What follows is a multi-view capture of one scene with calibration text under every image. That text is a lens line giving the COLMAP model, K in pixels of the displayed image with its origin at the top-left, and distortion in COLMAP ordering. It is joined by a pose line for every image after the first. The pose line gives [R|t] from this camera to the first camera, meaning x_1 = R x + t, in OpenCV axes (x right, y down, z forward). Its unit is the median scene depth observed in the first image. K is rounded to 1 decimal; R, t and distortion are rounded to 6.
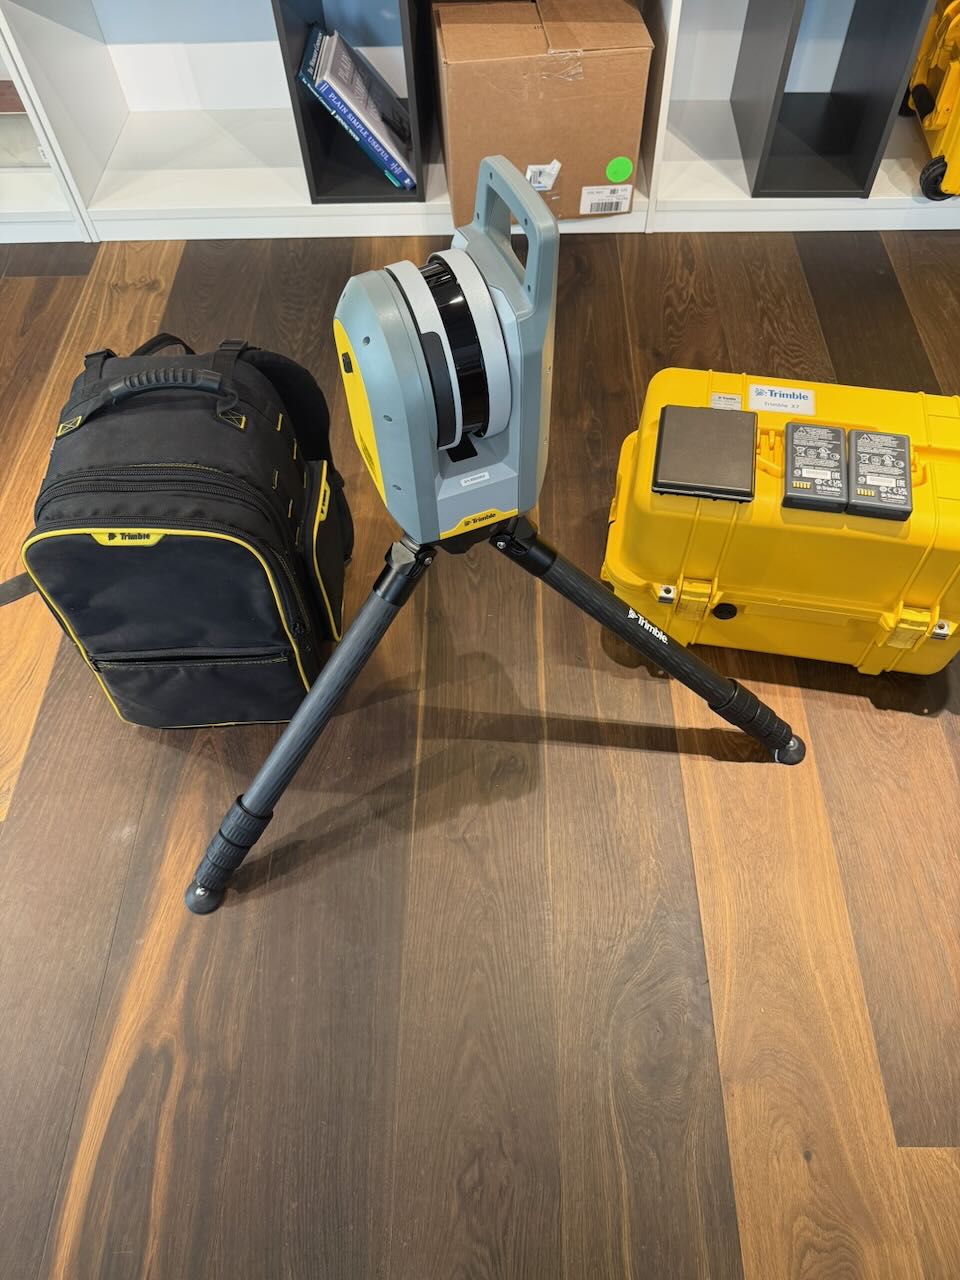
lens RADIAL K [[870.9, 0, 480.0], [0, 870.9, 640.0], [0, 0, 1]] dist [-0.038260, -0.002787]
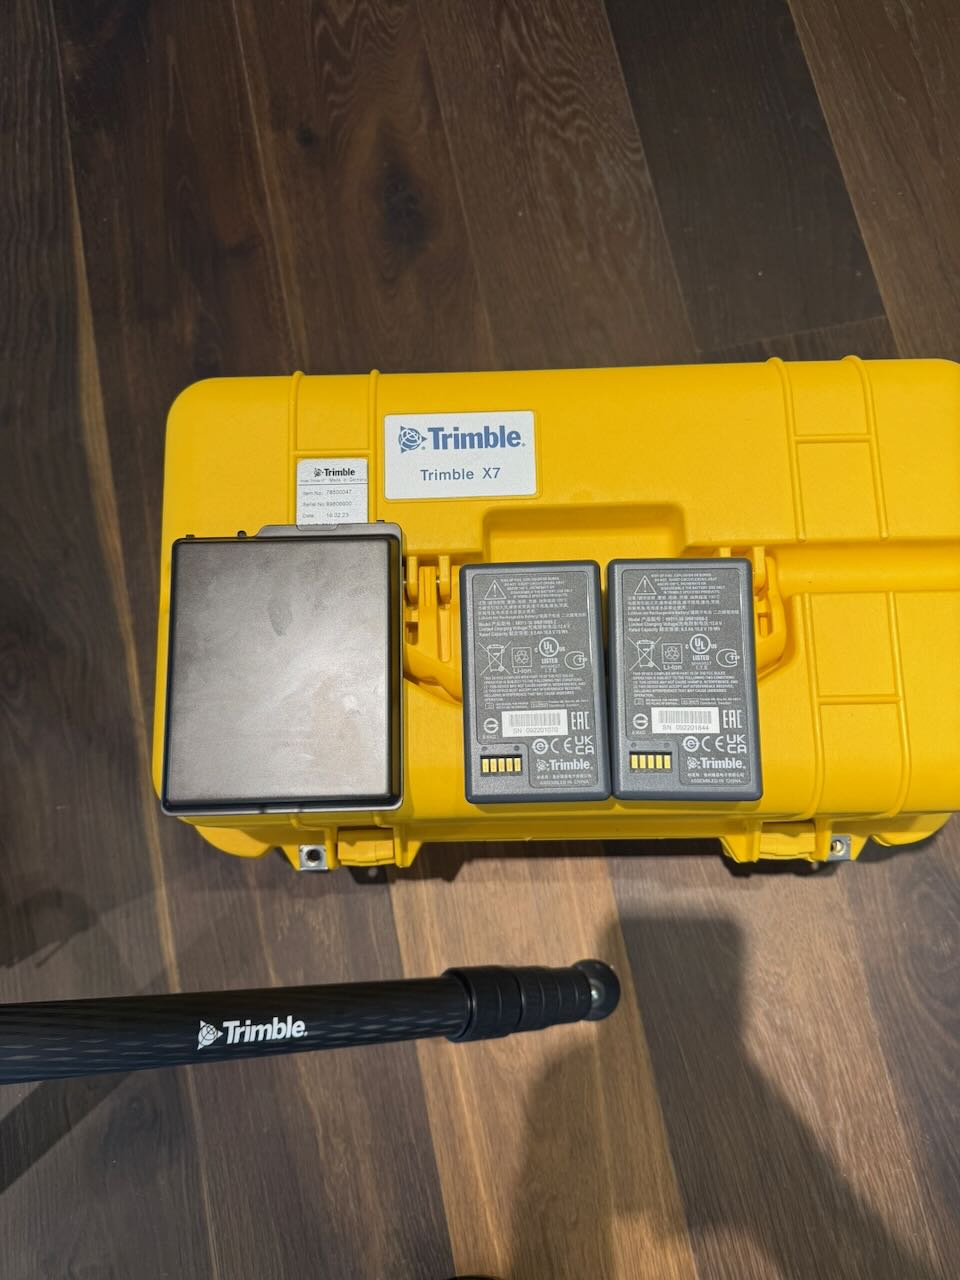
lens RADIAL K [[972.4, 0, 480.0], [0, 972.4, 640.0], [0, 0, 1]] dist [-0.012848, -0.007829]
pose [[0.974871, -0.210329, 0.073409, 0.206057], [0.173200, 0.922848, 0.344025, -0.241472], [-0.140104, -0.322665, 0.936087, 0.353090]]
